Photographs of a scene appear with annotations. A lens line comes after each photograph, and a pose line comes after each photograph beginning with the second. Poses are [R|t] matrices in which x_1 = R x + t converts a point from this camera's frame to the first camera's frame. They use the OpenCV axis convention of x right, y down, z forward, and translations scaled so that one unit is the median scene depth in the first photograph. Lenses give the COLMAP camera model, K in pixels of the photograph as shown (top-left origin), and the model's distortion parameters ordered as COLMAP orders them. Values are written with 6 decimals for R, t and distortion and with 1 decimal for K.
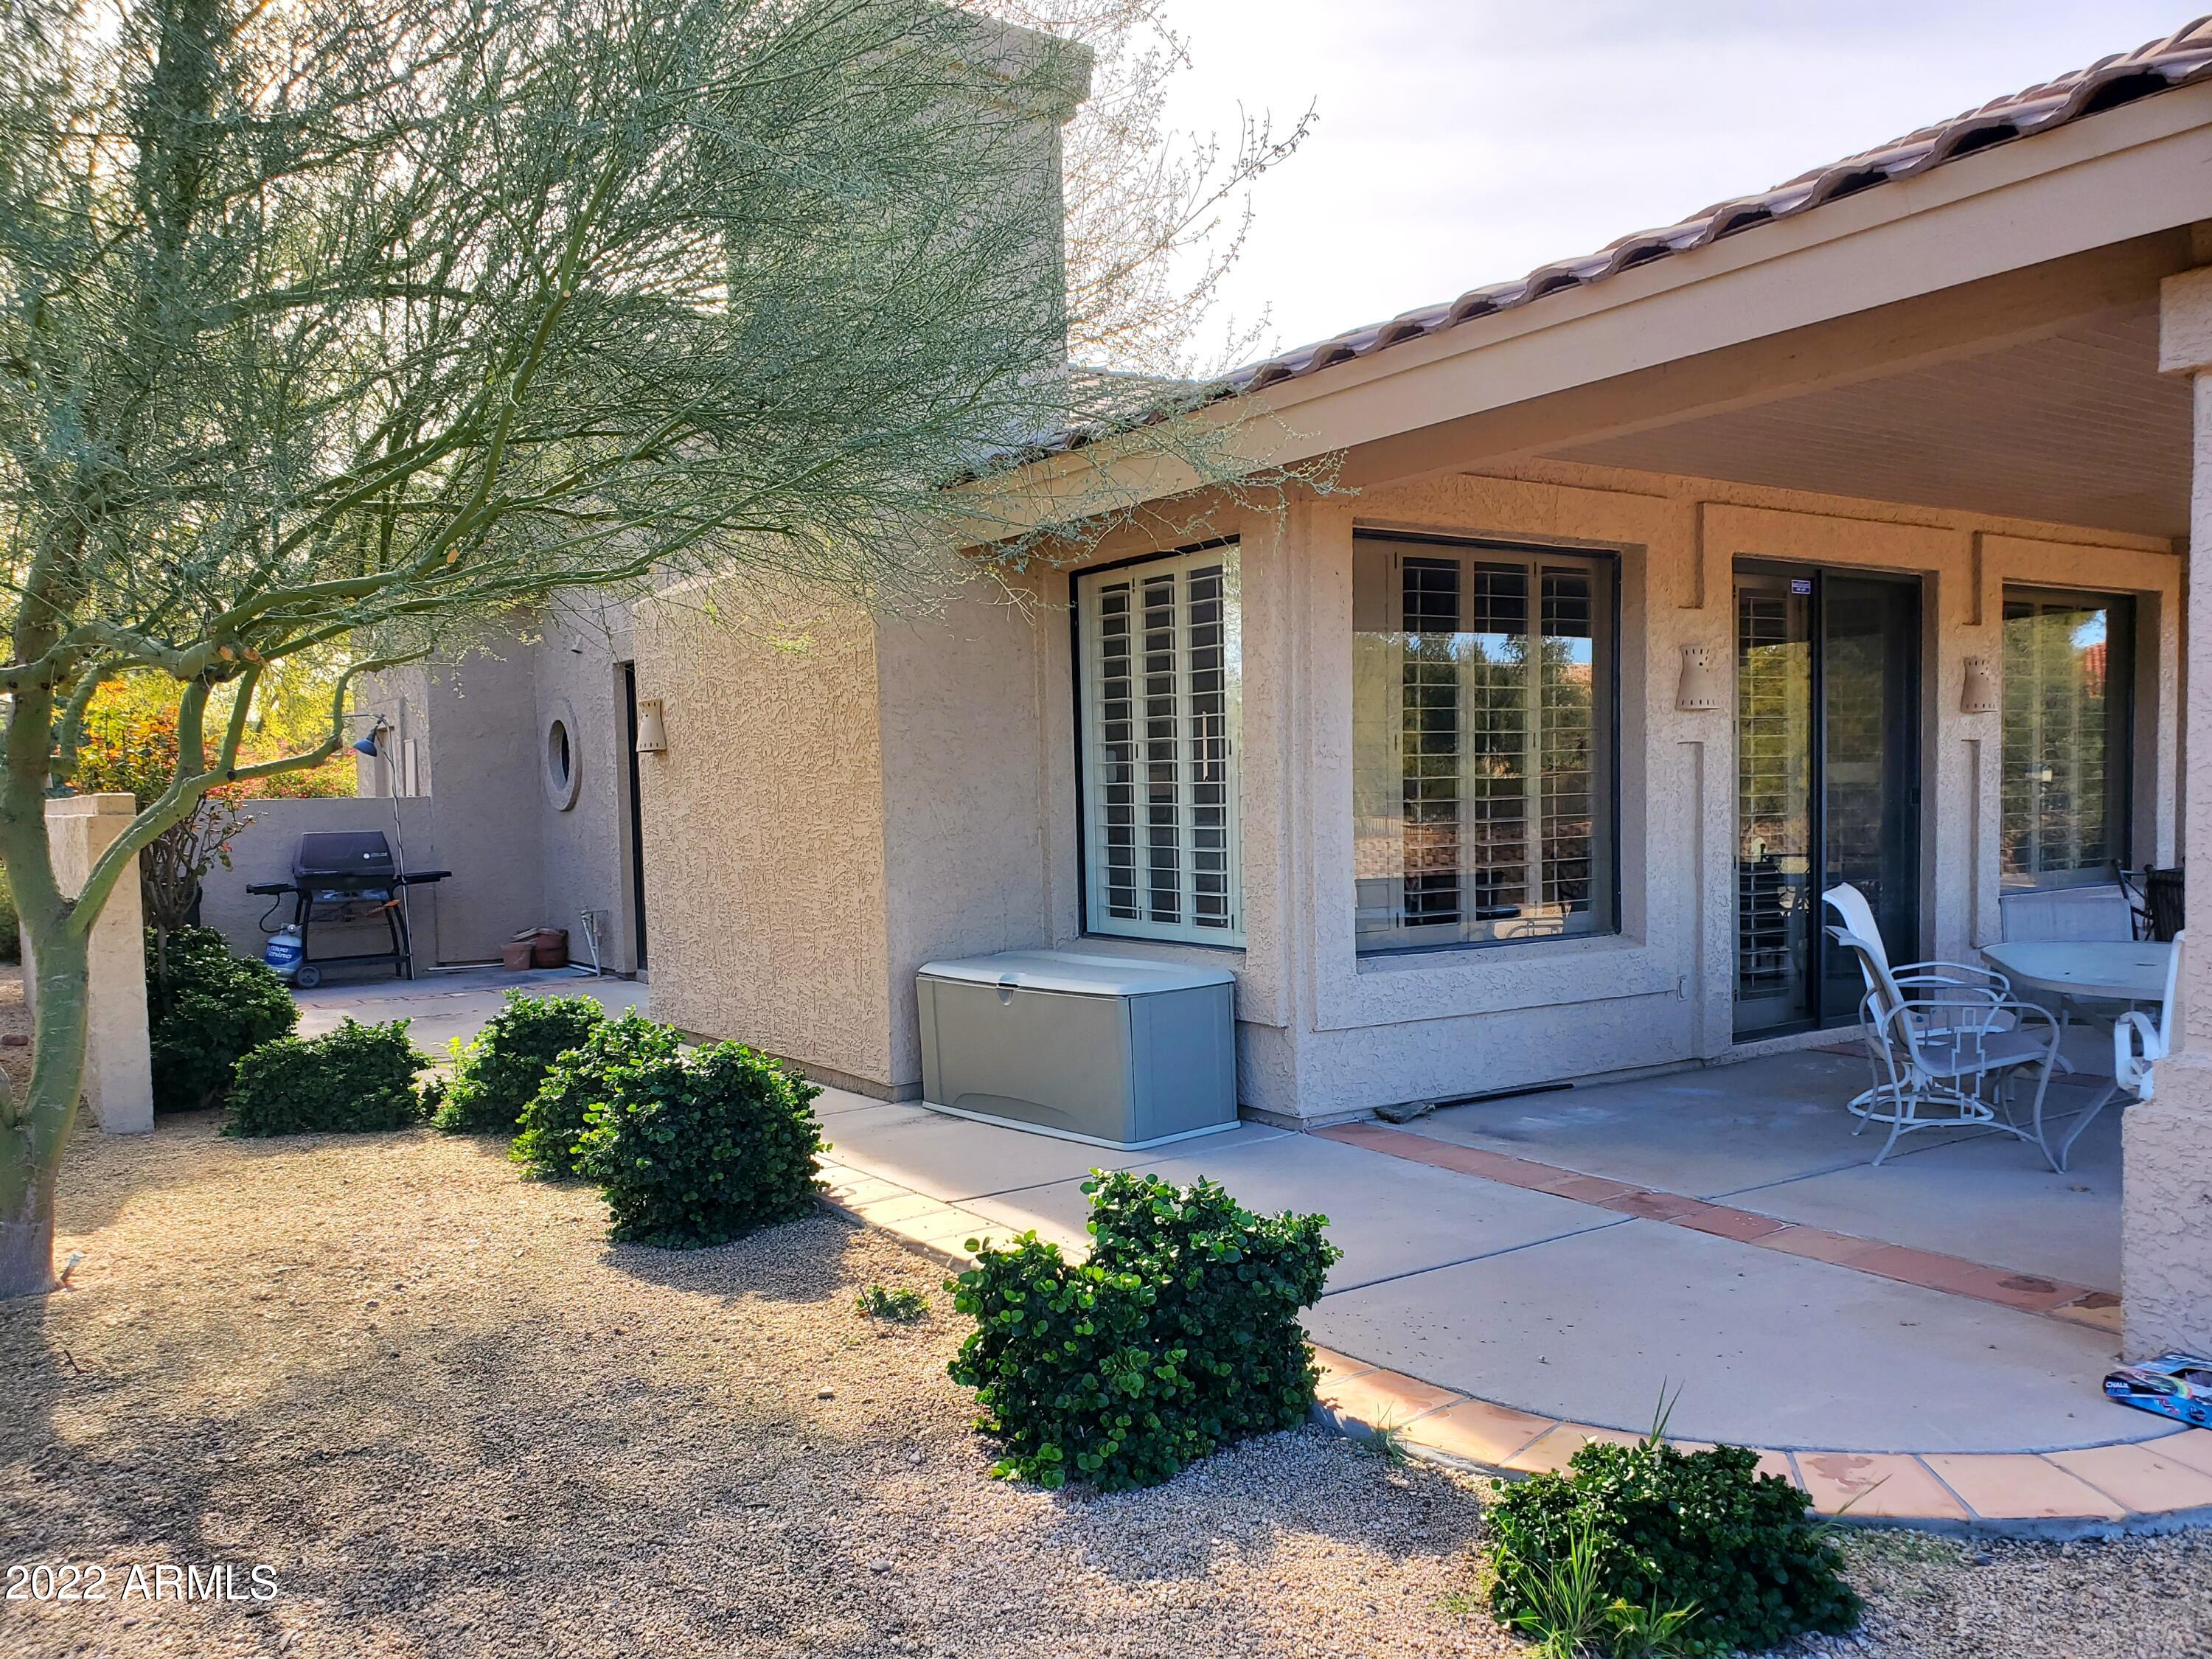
lens RADIAL K [[1705.8, 0, 1103.5], [0, 1705.8, 891.7], [0, 0, 1]] dist [0.072799, -0.100403]
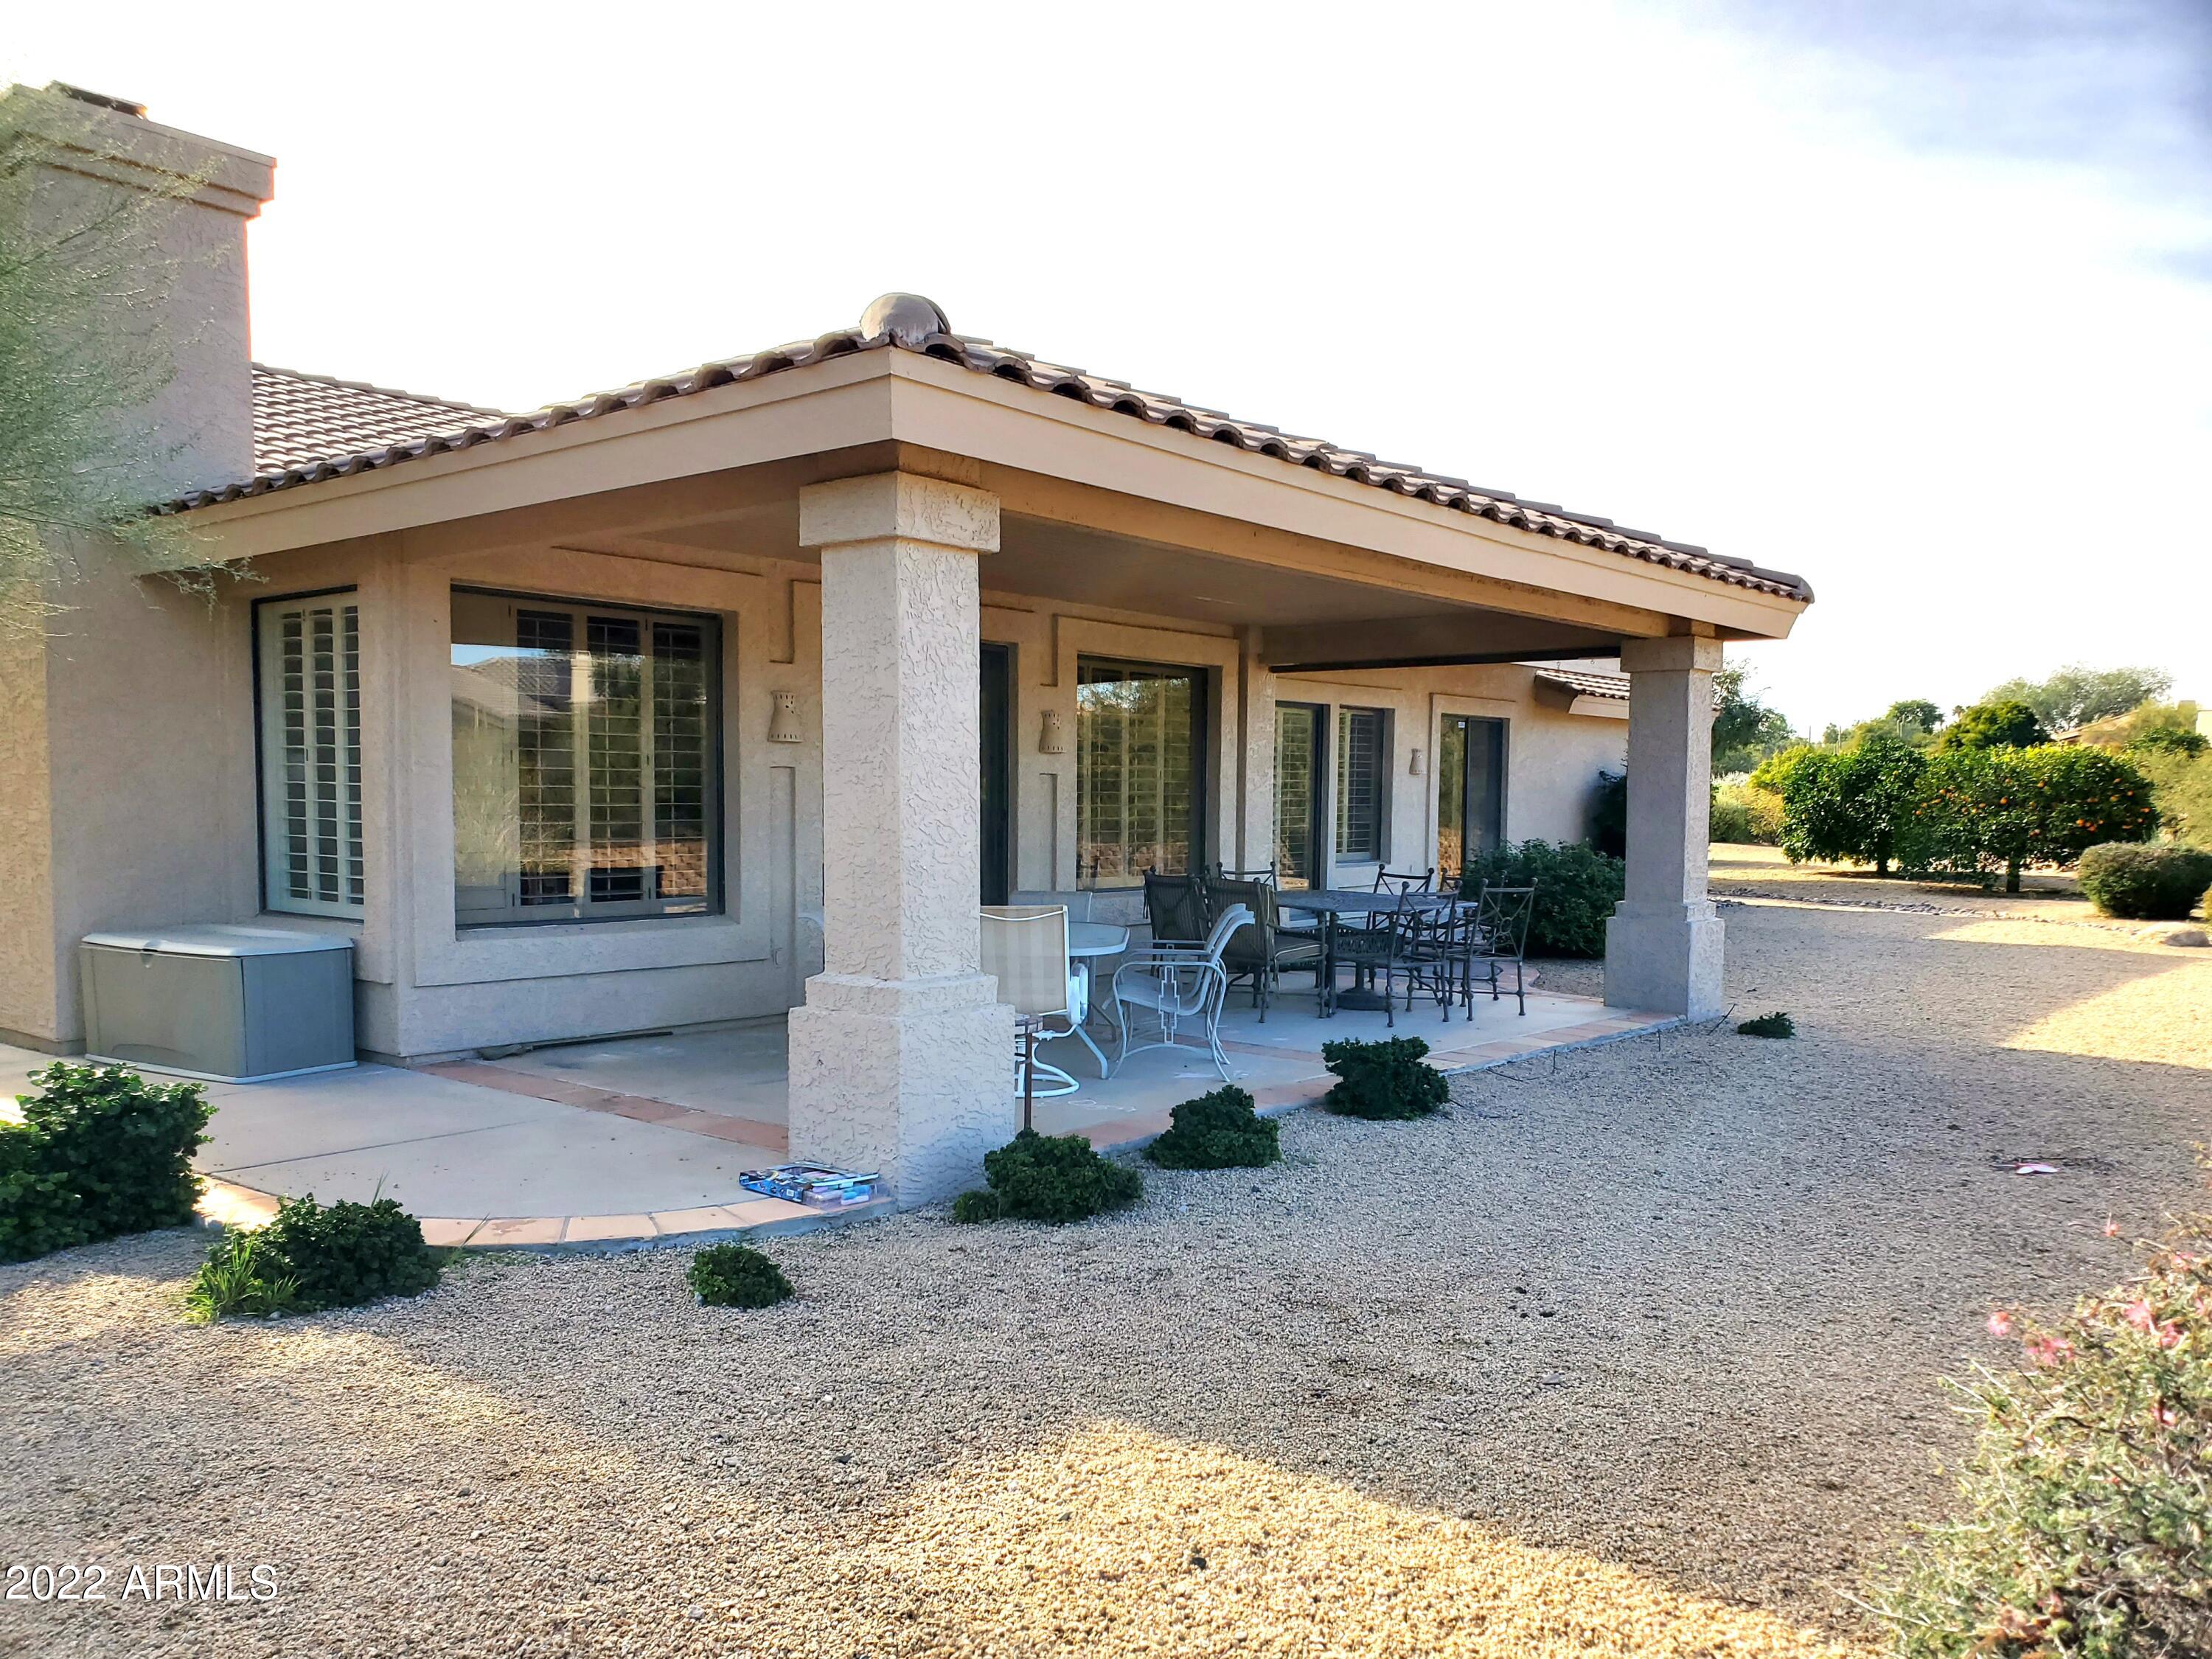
lens RADIAL K [[1673.2, 0, 1112.1], [0, 1673.2, 907.0], [0, 0, 1]] dist [0.001772, -0.010878]
pose [[0.953459, 0.012580, 0.301260, 0.225575], [-0.013673, 0.999905, 0.001520, 0.014033], [-0.301213, -0.005568, 0.953541, -0.297654]]
